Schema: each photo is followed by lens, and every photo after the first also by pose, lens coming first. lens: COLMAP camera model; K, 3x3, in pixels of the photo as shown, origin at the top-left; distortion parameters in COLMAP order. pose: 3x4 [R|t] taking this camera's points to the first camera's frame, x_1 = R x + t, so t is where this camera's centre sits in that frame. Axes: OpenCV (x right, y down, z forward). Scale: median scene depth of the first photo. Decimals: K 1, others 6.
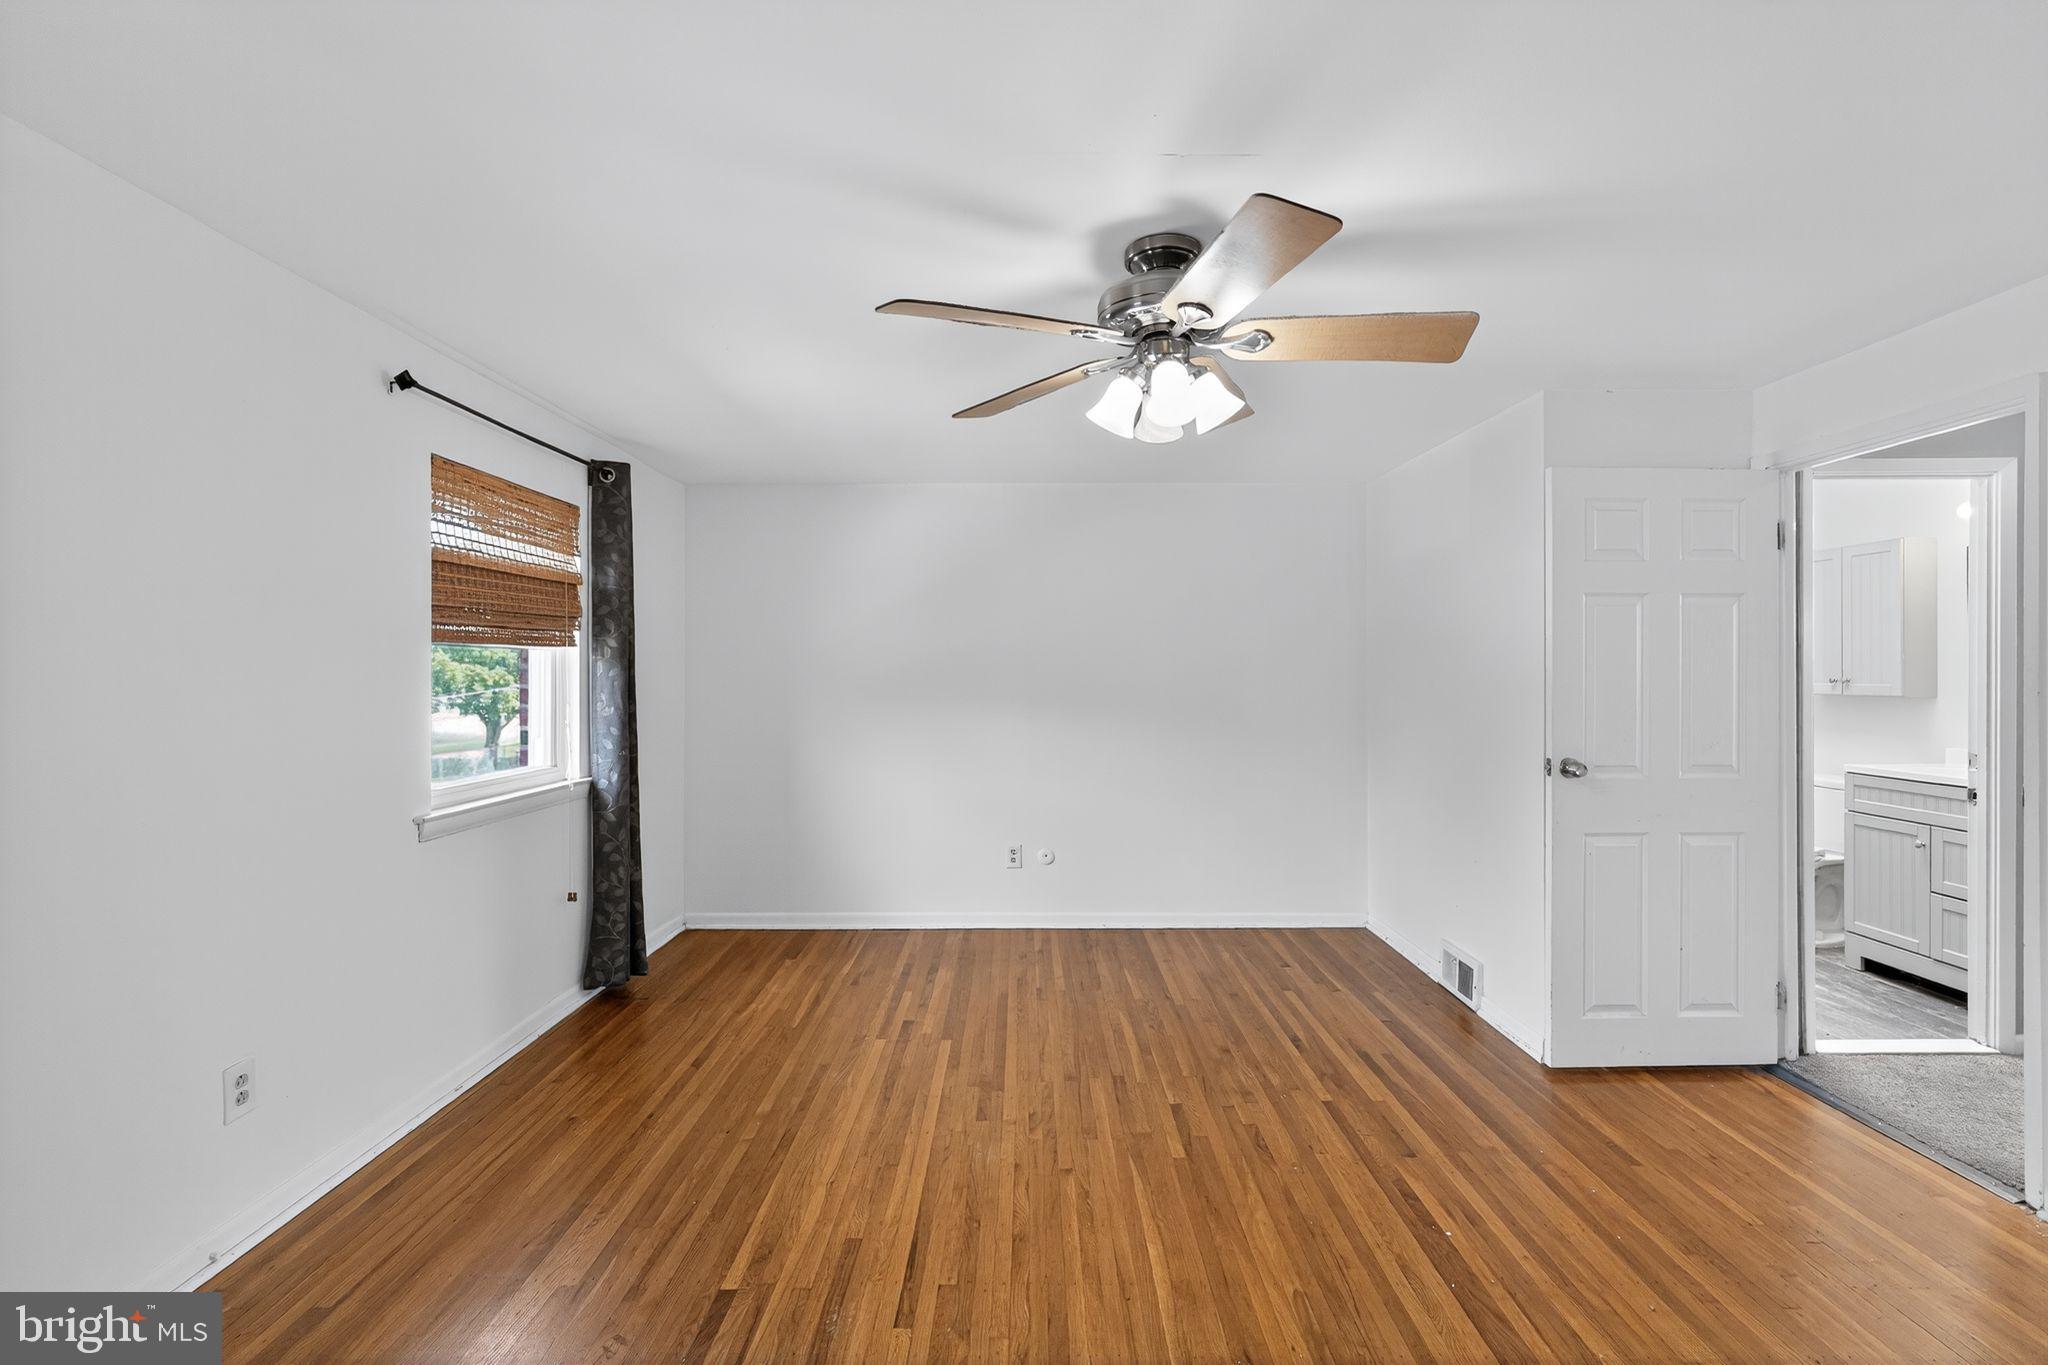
lens RADIAL K [[911.2, 0, 1022.8], [0, 911.2, 679.4], [0, 0, 1]] dist [-0.014694, 0.006985]
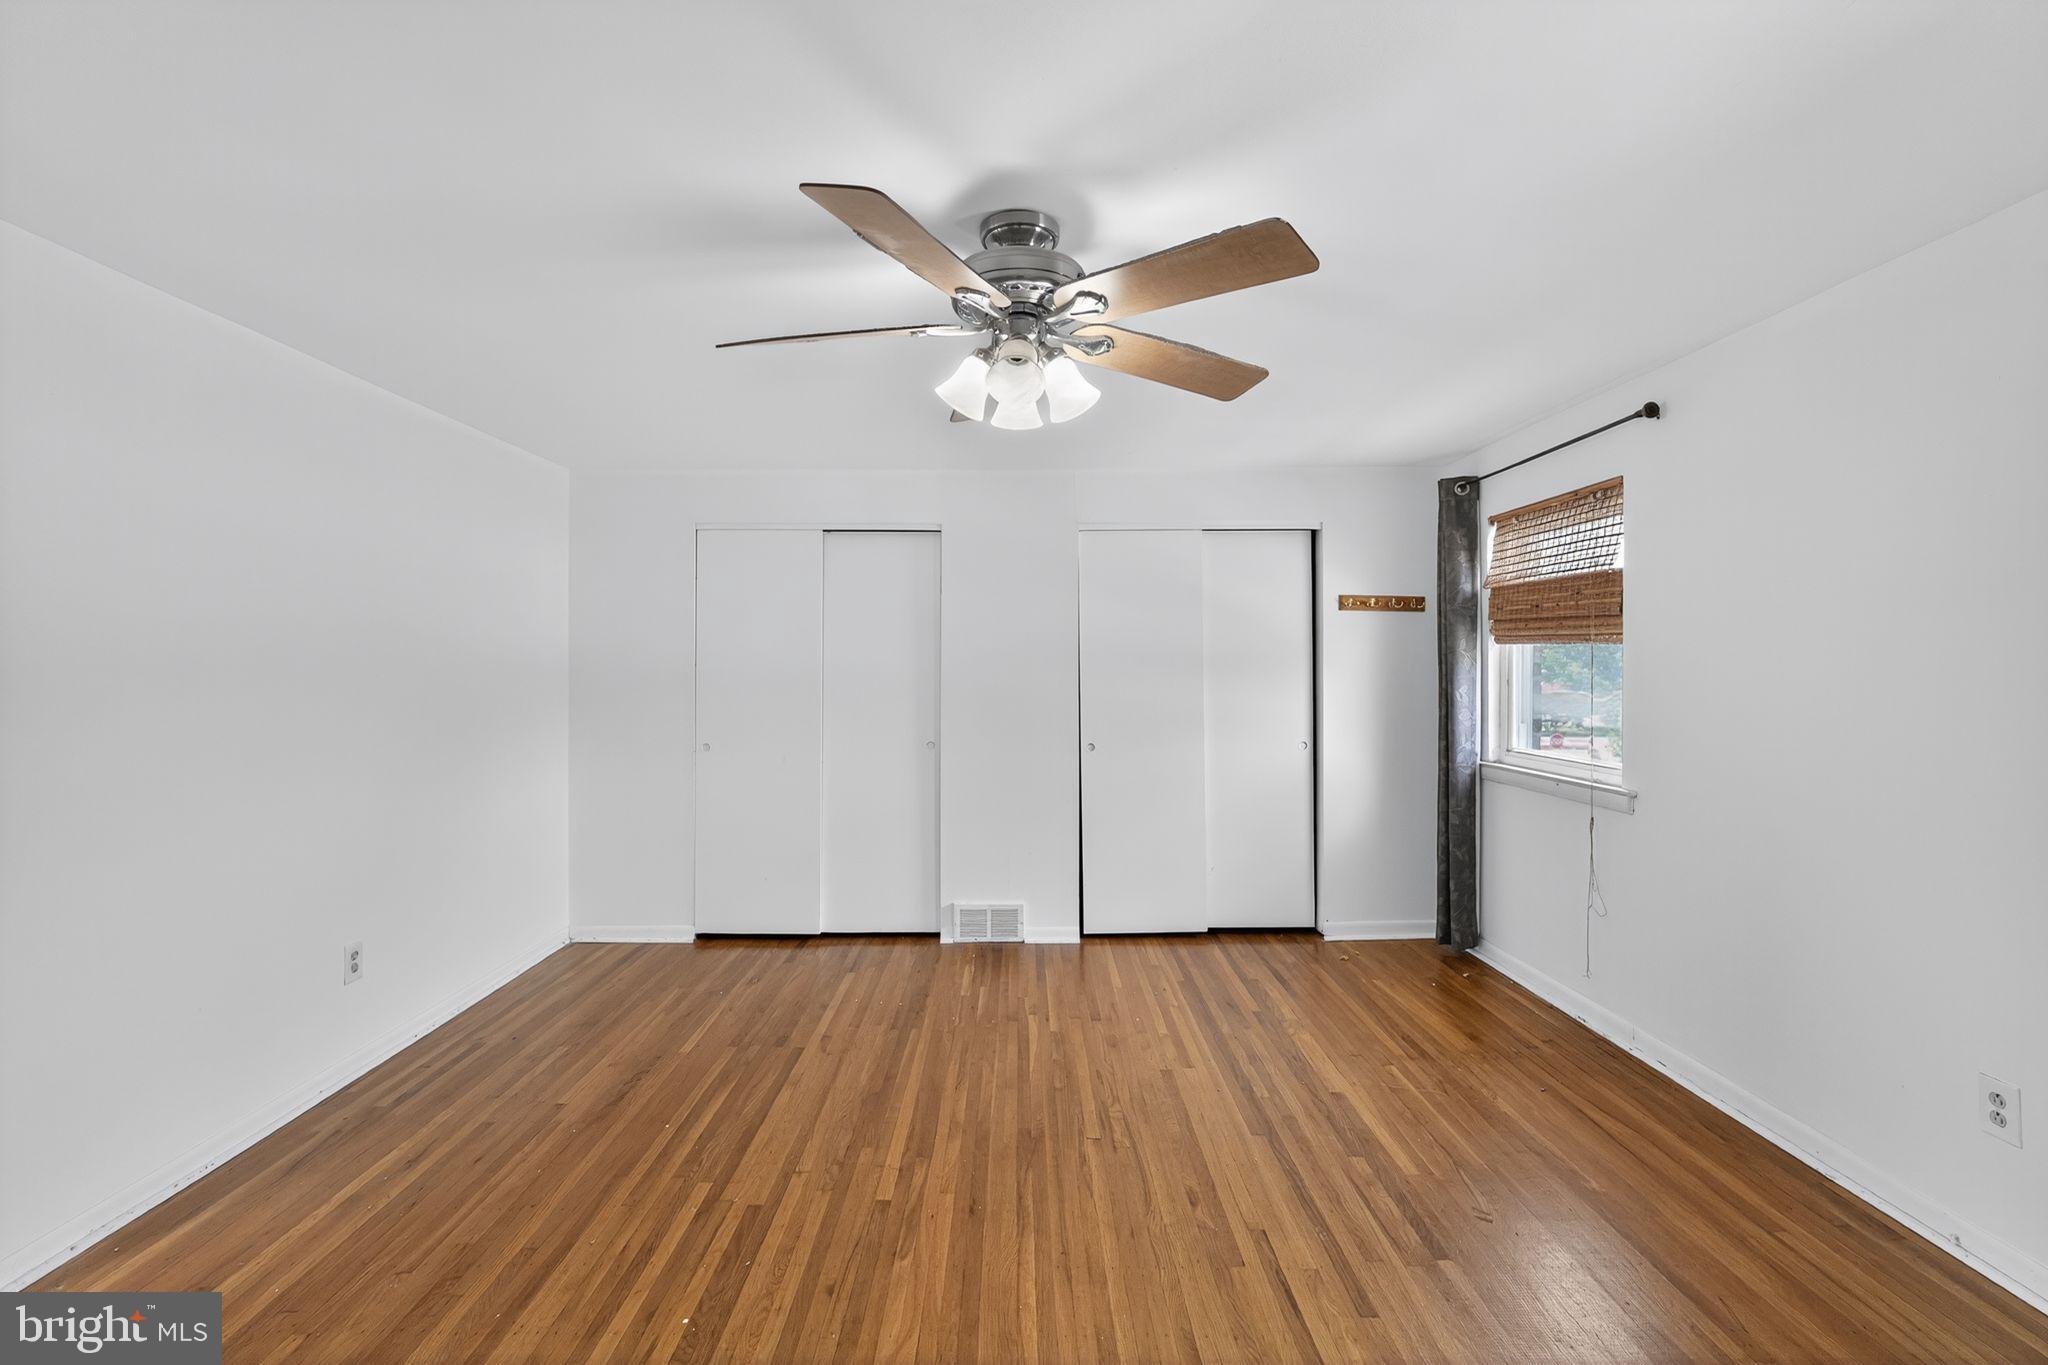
lens RADIAL K [[911.2, 0, 1021.0], [0, 911.2, 673.6], [0, 0, 1]] dist [-0.014694, 0.006985]
pose [[-0.999884, 0.004012, -0.014719, 0.106651], [0.003750, 0.999835, 0.017787, -0.013542], [0.014788, 0.017729, -0.999733, 1.232851]]
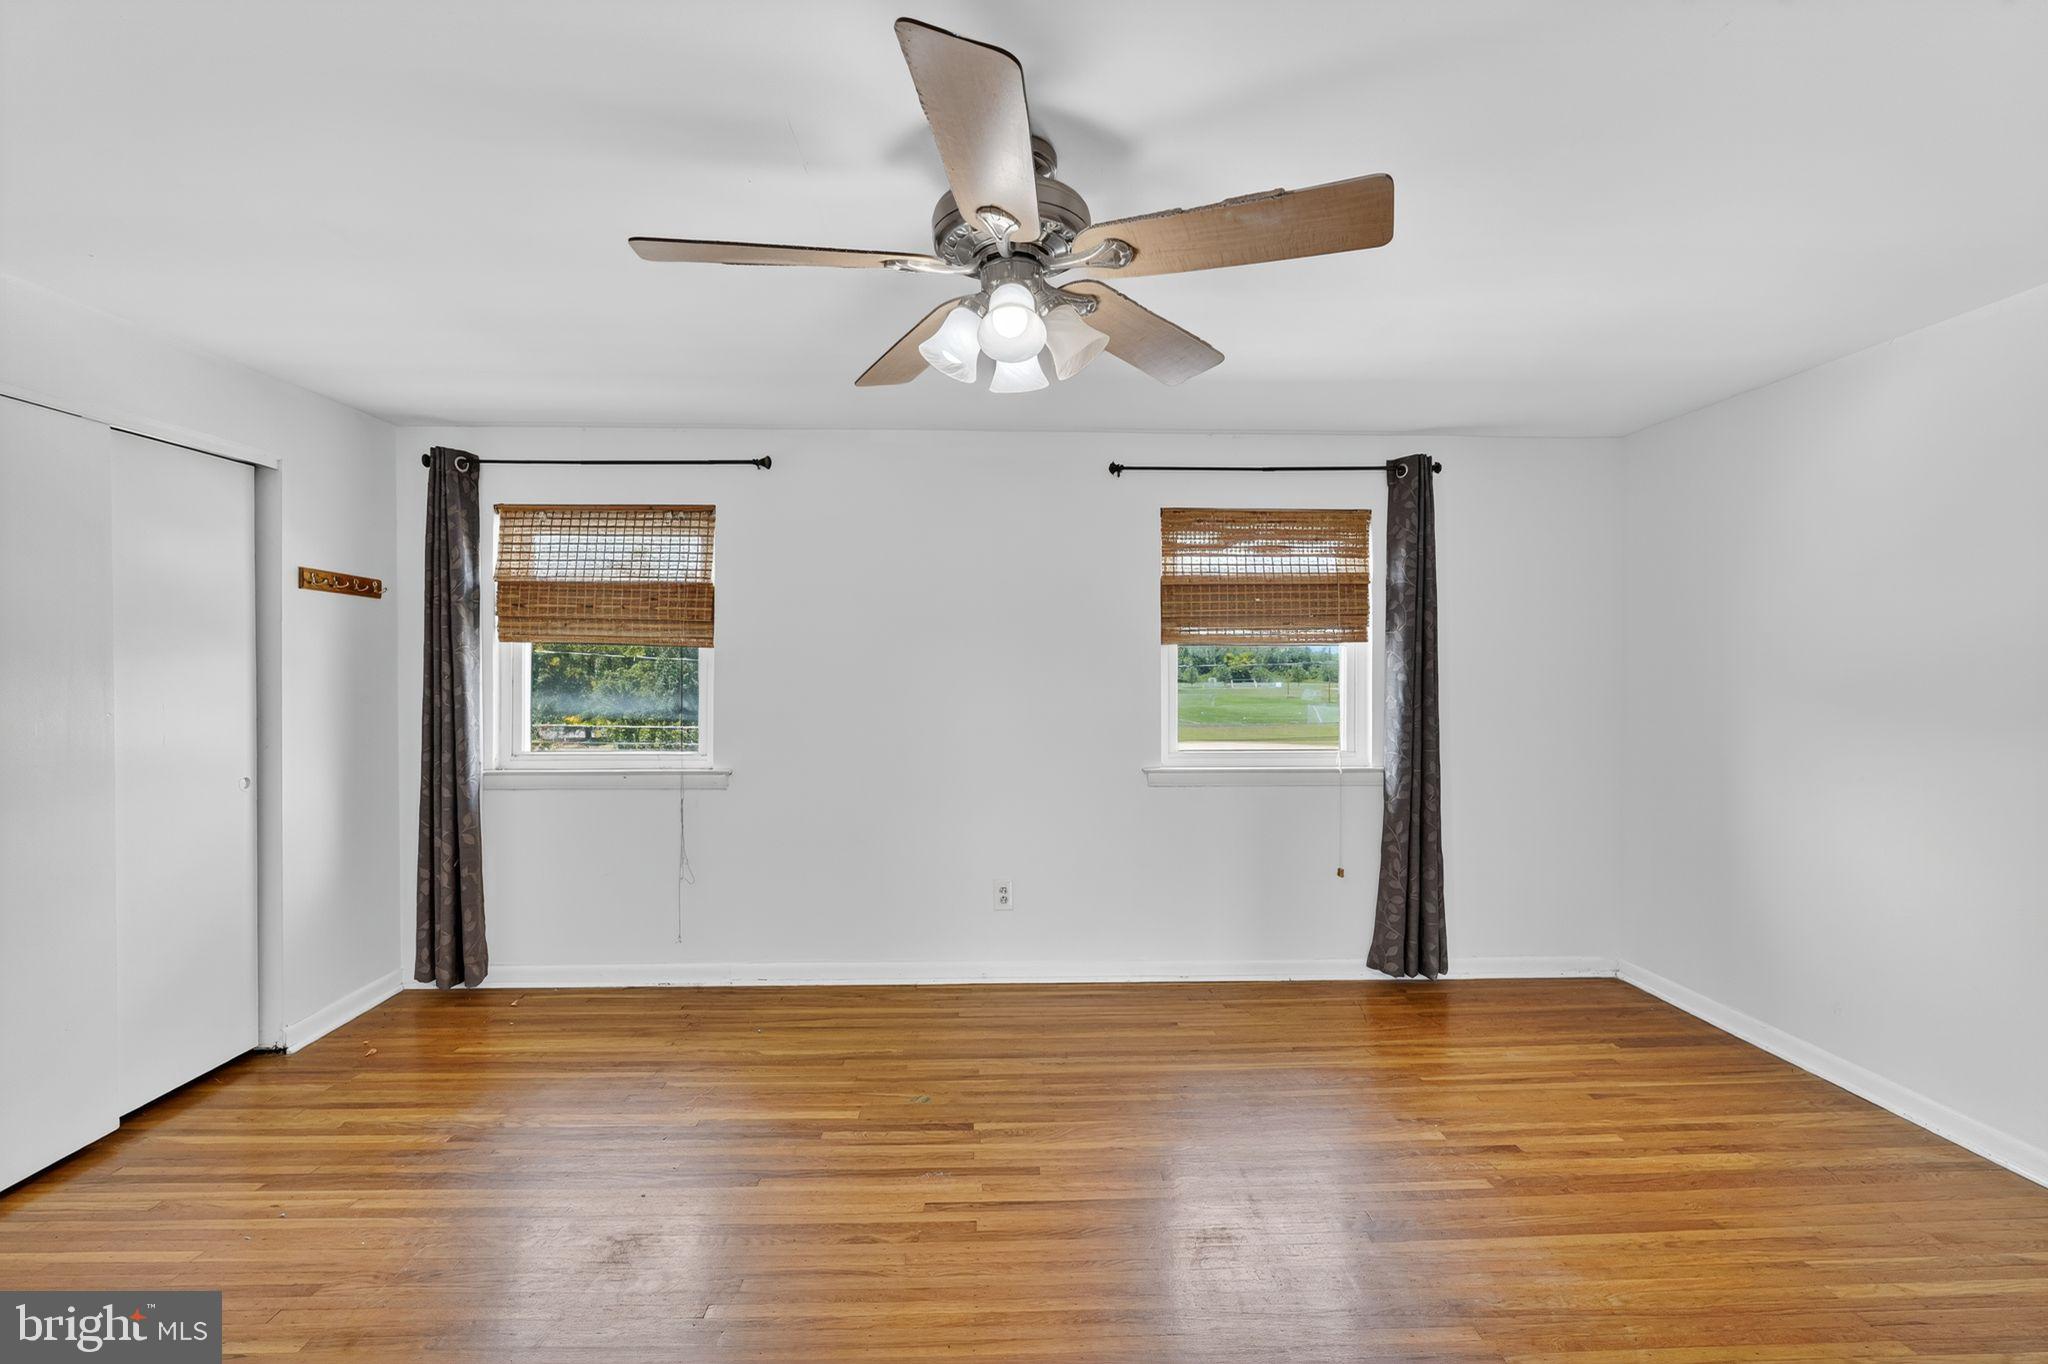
lens RADIAL K [[911.2, 0, 1021.2], [0, 911.2, 672.5], [0, 0, 1]] dist [-0.014694, 0.006985]
pose [[0.041179, 0.007751, -0.999122, 0.618908], [-0.008723, 0.999935, 0.007398, -0.005348], [0.999114, 0.008411, 0.041244, 0.614446]]
